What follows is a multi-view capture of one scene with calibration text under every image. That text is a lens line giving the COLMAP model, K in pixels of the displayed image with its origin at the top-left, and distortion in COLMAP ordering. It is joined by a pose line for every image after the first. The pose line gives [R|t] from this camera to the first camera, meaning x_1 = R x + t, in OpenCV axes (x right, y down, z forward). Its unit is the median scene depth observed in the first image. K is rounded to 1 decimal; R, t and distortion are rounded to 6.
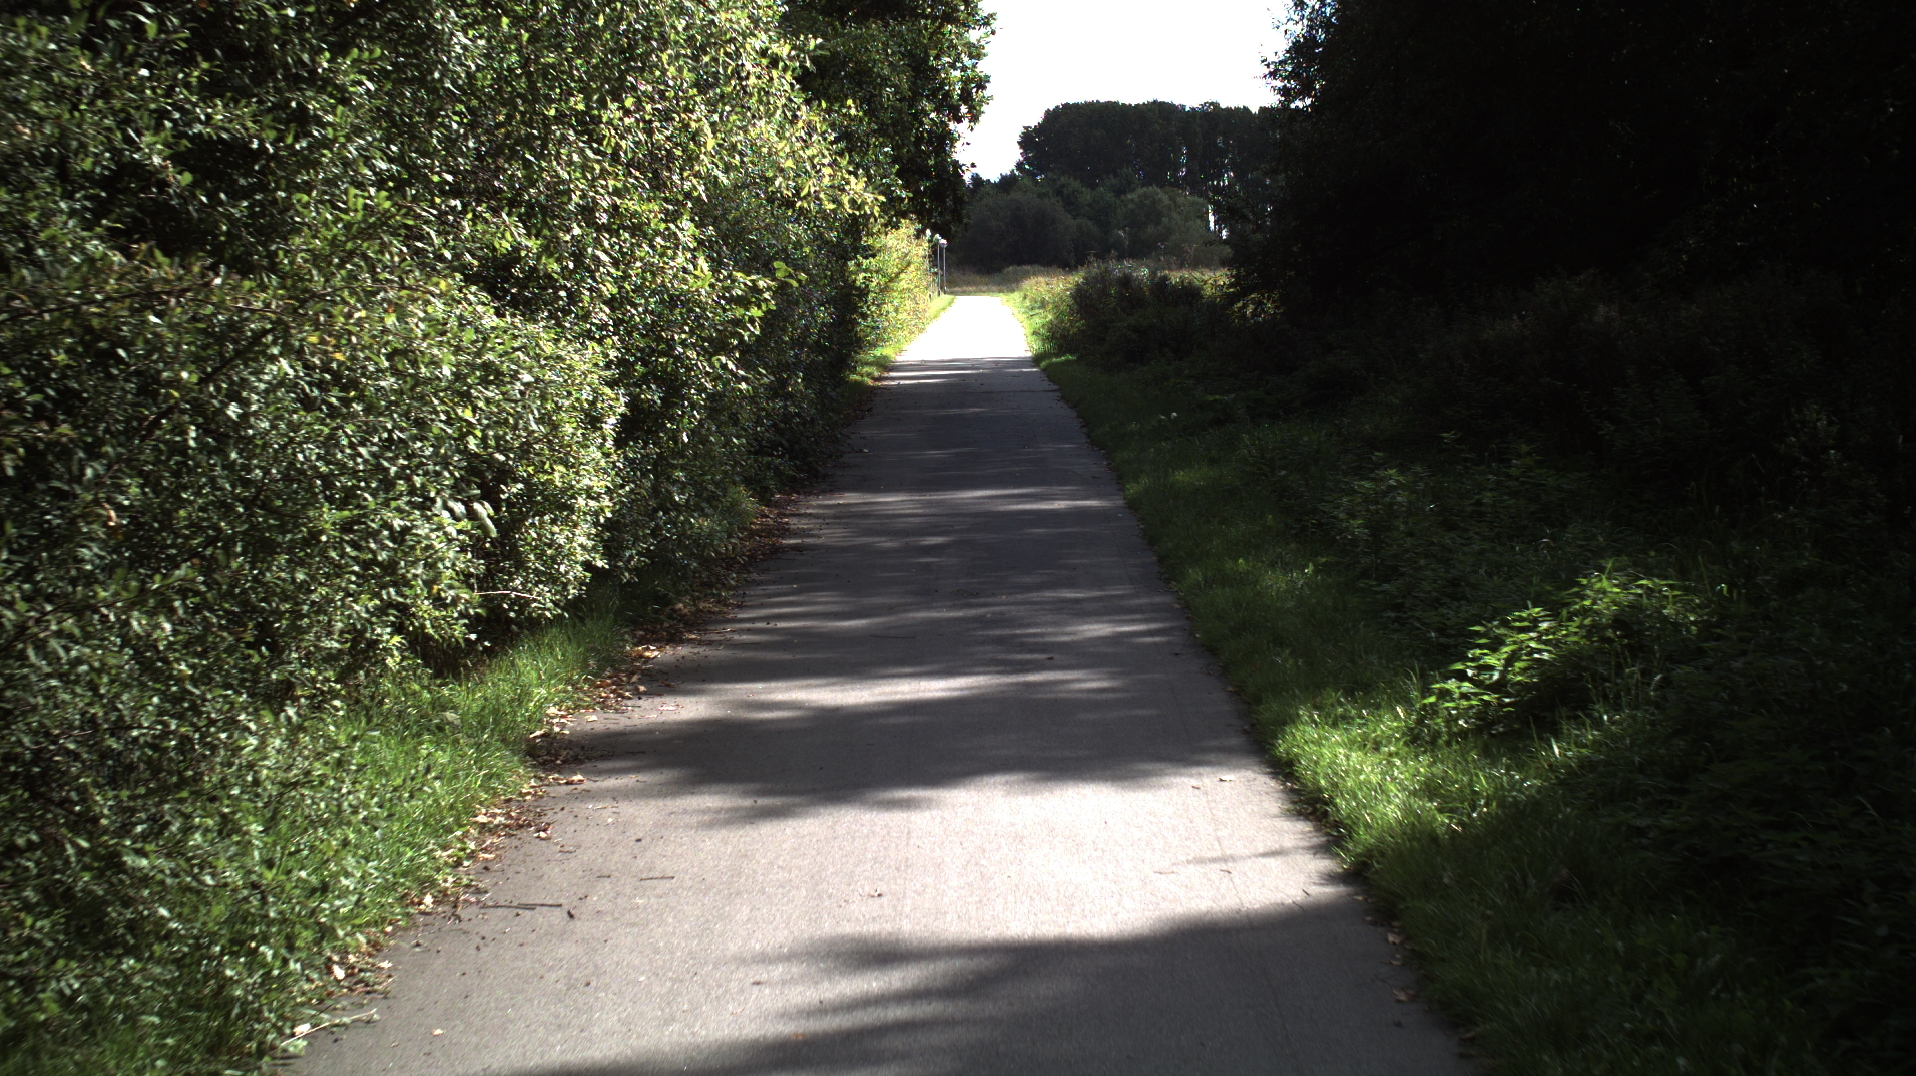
lens RADIAL K [[3251.8, 0, 958.0], [0, 3251.8, 538.0], [0, 0, 1]] dist [-0.221500, -0.140900]
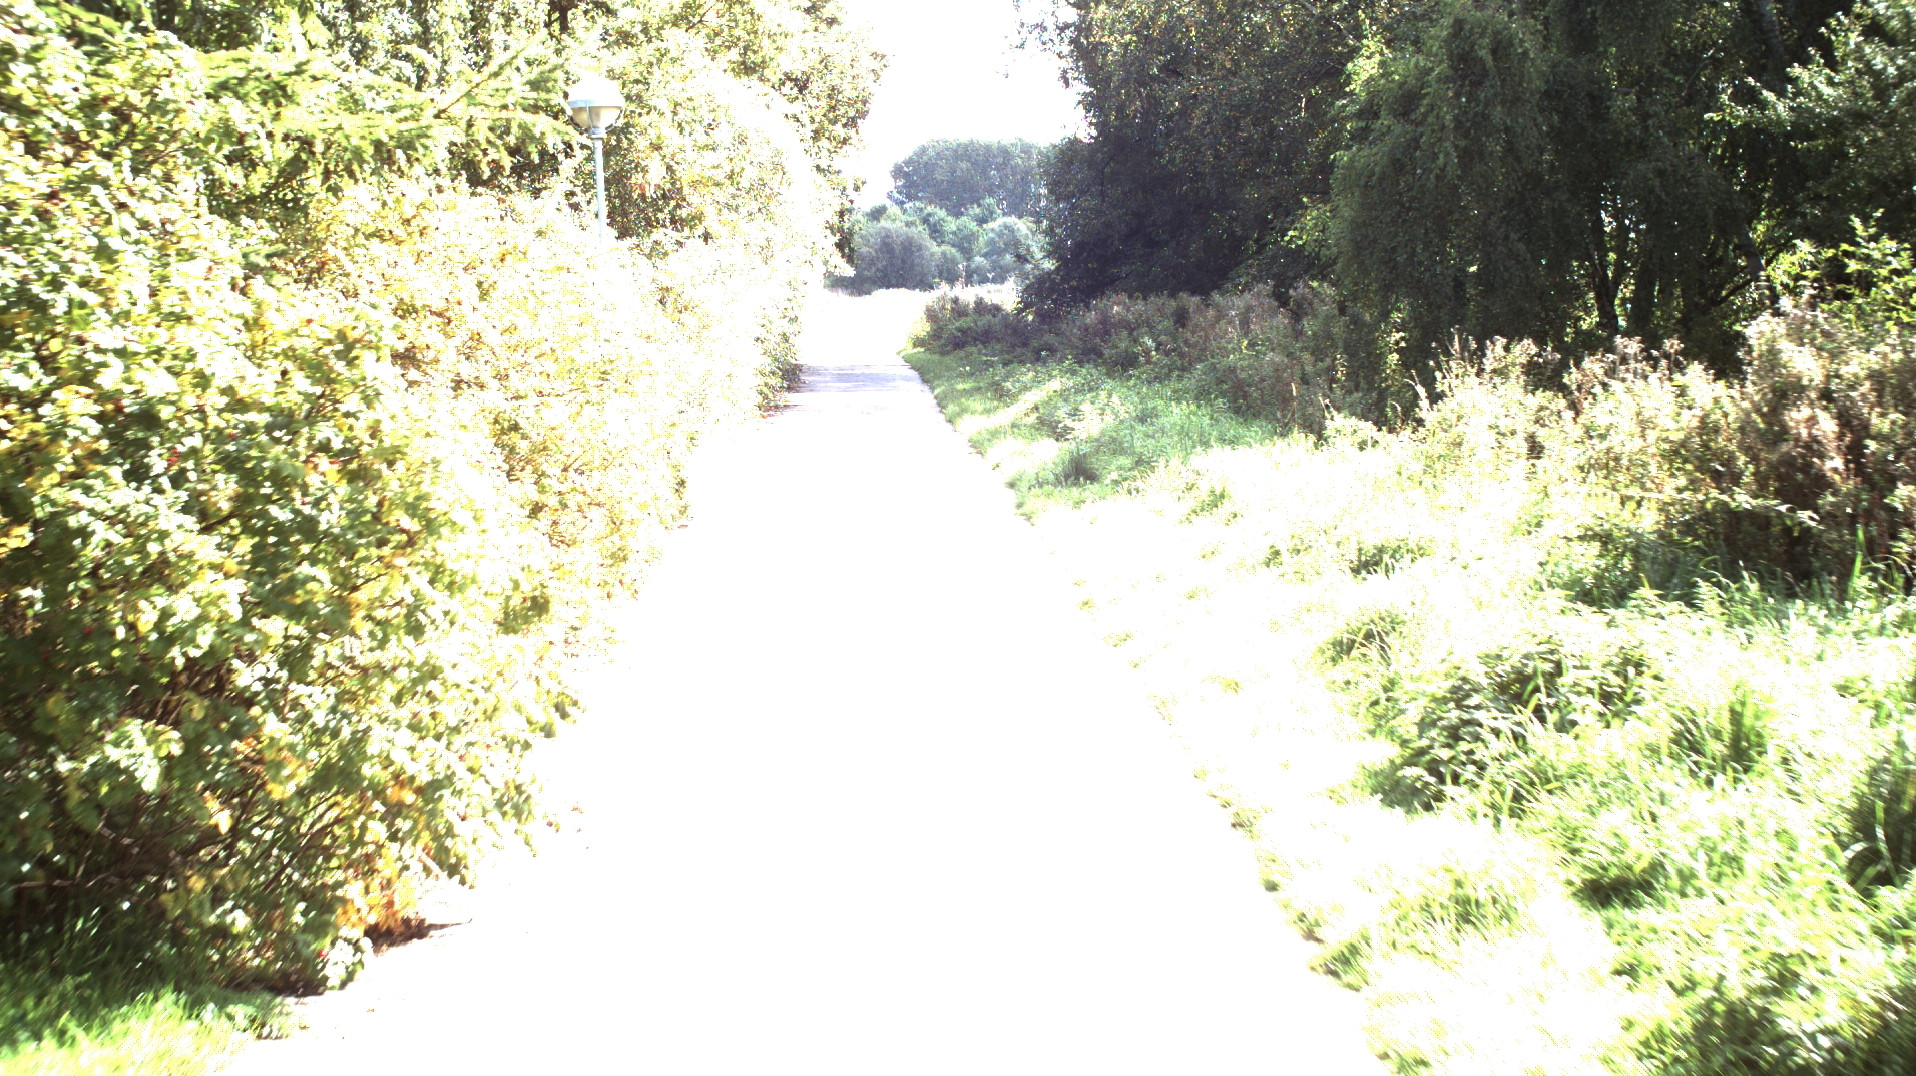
lens RADIAL K [[3251.8, 0, 958.0], [0, 3251.8, 538.0], [0, 0, 1]] dist [-0.221500, -0.140900]
pose [[0.999138, 0.007186, 0.040883, -0.010119], [-0.006892, 0.999949, -0.007330, 0.047411], [-0.040933, 0.007042, 0.999137, -0.566810]]
